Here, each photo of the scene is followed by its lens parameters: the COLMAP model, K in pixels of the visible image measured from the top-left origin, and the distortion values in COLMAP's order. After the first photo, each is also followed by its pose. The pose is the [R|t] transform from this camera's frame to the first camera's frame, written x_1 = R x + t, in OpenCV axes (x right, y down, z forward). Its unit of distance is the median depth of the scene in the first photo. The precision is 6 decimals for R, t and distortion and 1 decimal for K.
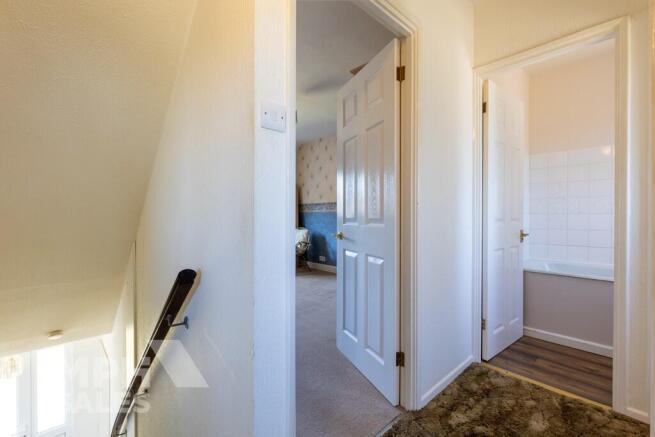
lens RADIAL K [[297.2, 0, 326.8], [0, 297.2, 220.1], [0, 0, 1]] dist [-0.004628, 0.000272]
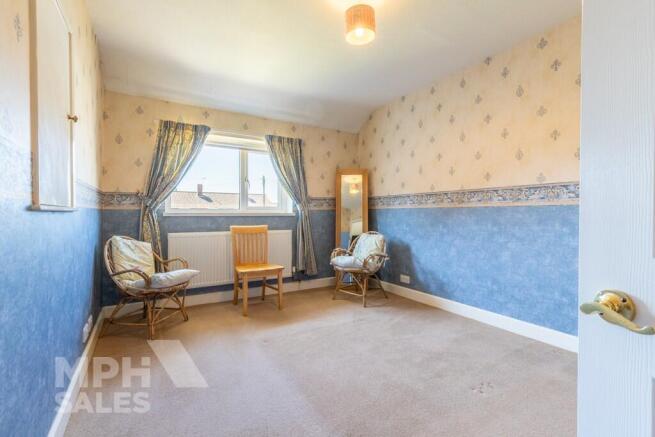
lens RADIAL K [[297.2, 0, 324.0], [0, 297.2, 217.2], [0, 0, 1]] dist [-0.004628, 0.000272]
pose [[0.977558, 0.003760, -0.210634, -0.052681], [-0.003652, 0.999993, 0.000903, -0.007494], [0.210636, -0.000113, 0.977565, 0.320322]]
